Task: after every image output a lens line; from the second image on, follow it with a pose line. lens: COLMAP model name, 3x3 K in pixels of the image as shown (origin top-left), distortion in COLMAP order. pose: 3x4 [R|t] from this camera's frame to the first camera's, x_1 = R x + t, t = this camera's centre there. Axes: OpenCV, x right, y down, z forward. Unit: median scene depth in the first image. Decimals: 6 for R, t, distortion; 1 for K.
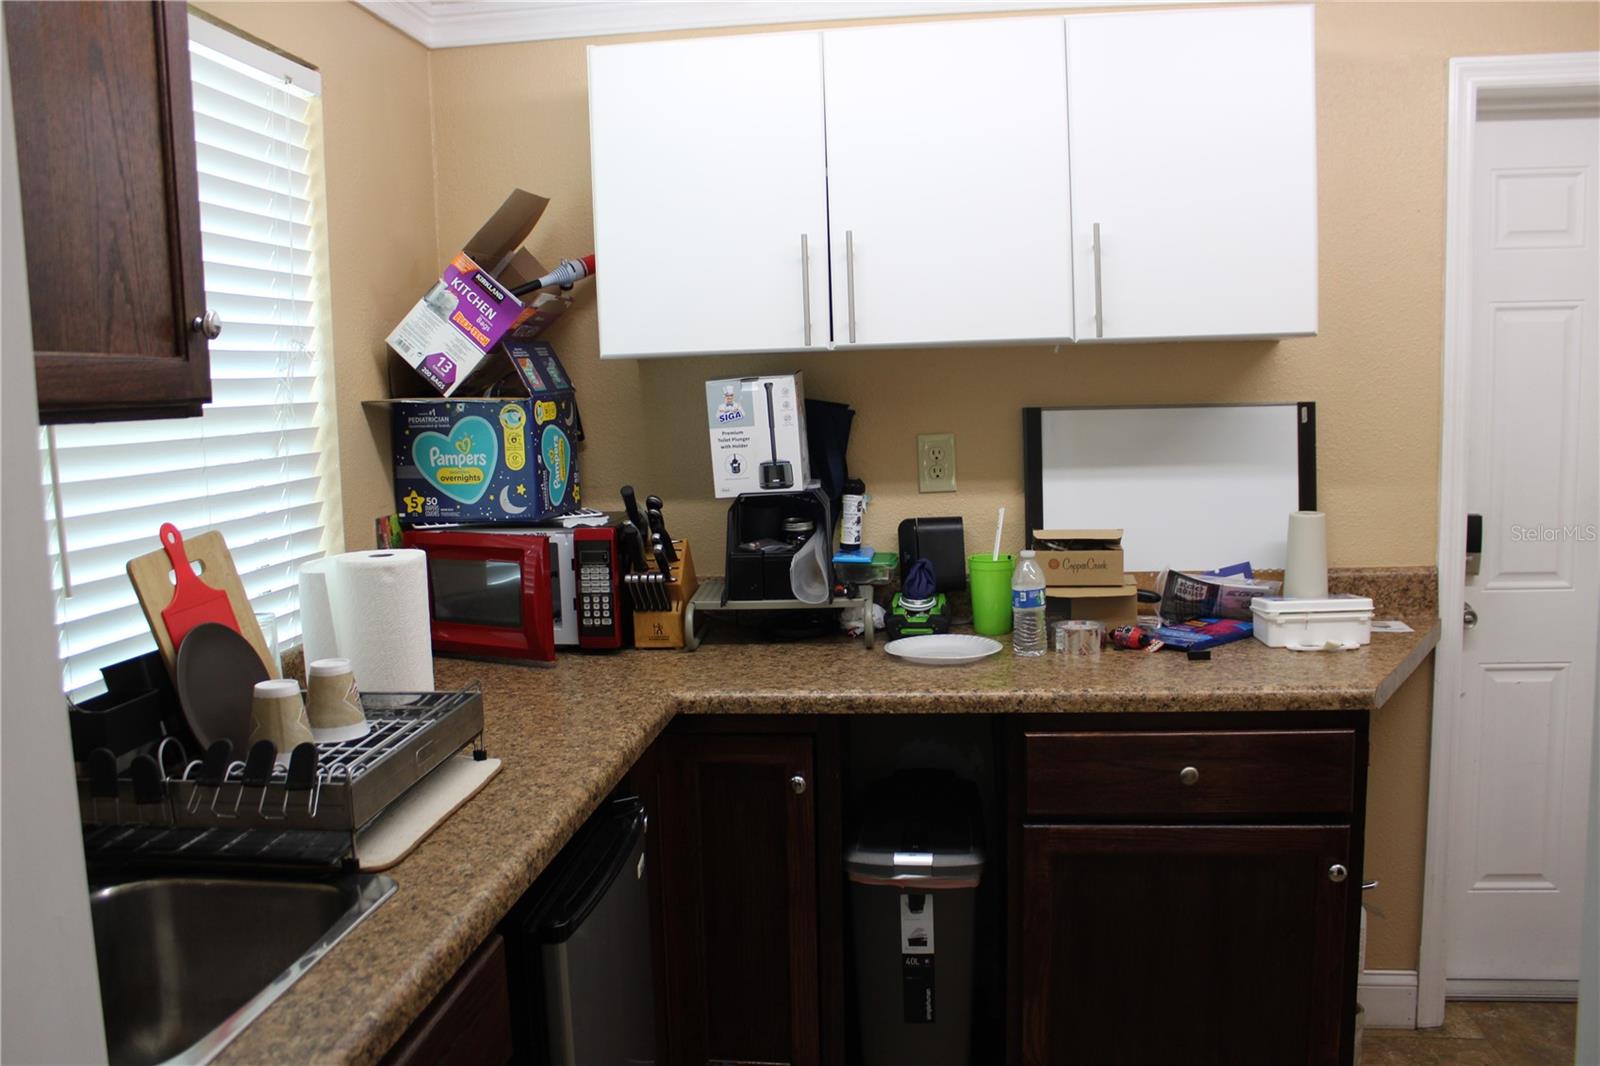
lens RADIAL K [[1324.9, 0, 800.4], [0, 1324.9, 507.2], [0, 0, 1]] dist [-0.072716, 0.006593]
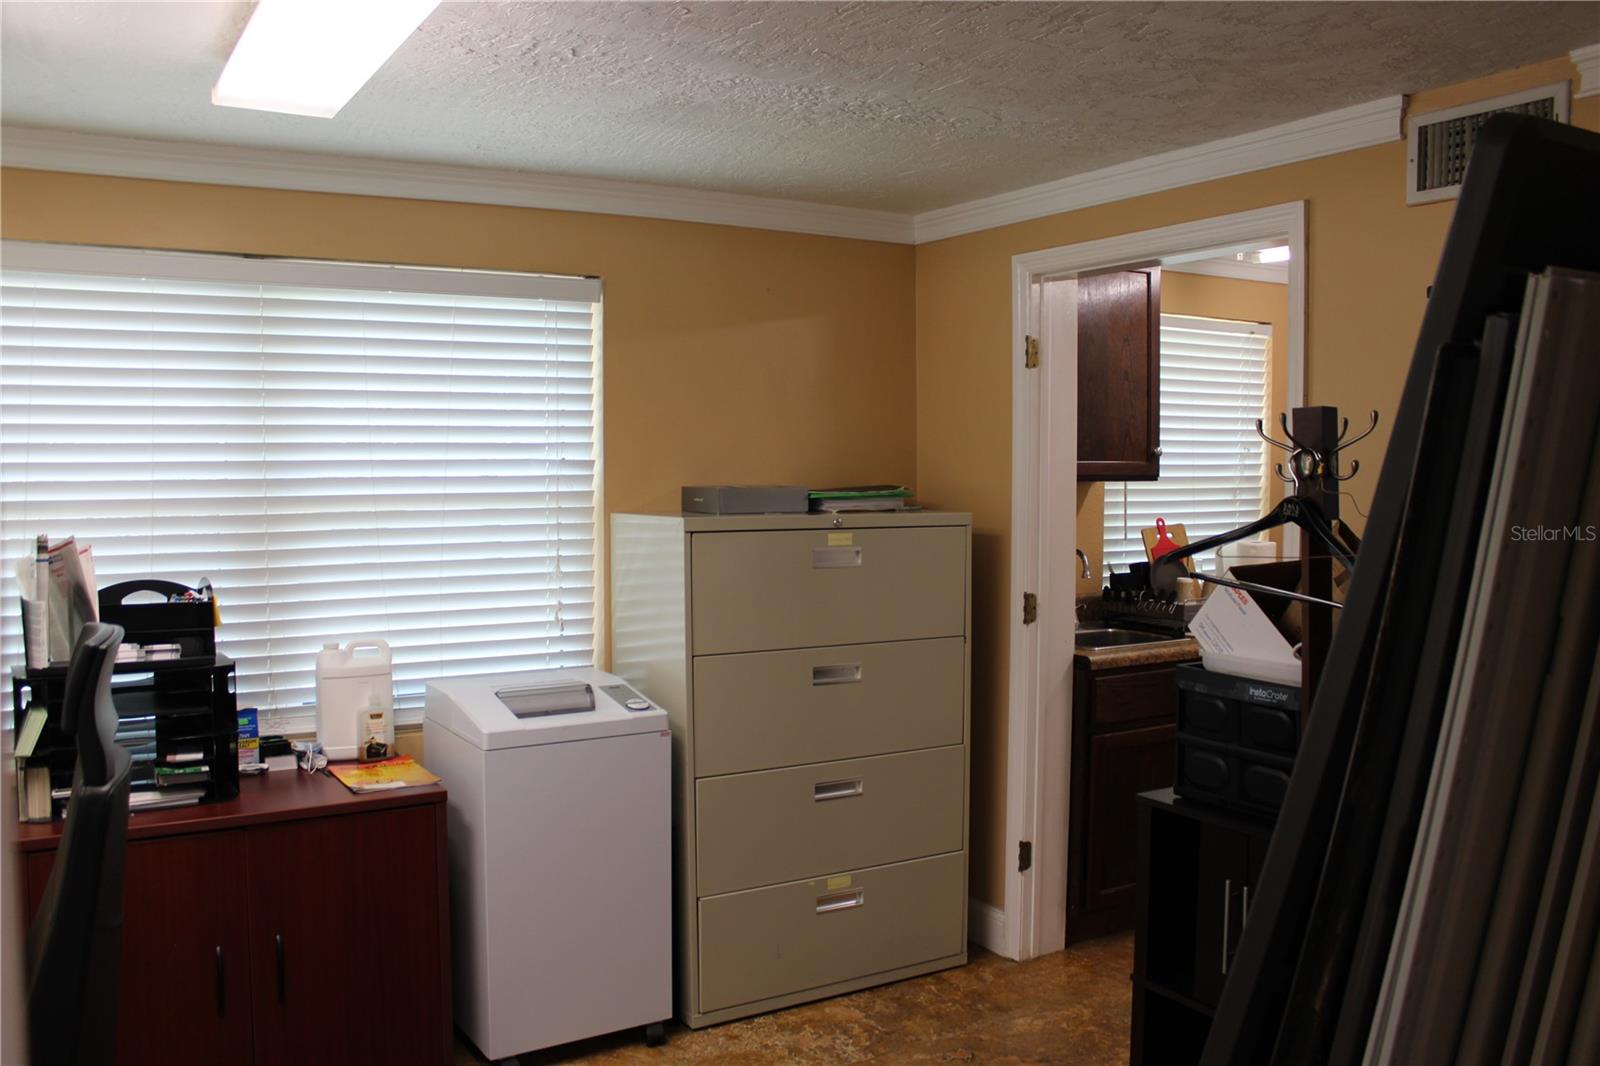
lens RADIAL K [[1324.9, 0, 800.4], [0, 1324.9, 507.2], [0, 0, 1]] dist [-0.072716, 0.006593]
pose [[0.609958, 0.065268, -0.789741, 1.325775], [-0.096765, 0.995279, 0.007518, 0.044006], [0.786504, 0.071834, 0.613394, -1.392292]]
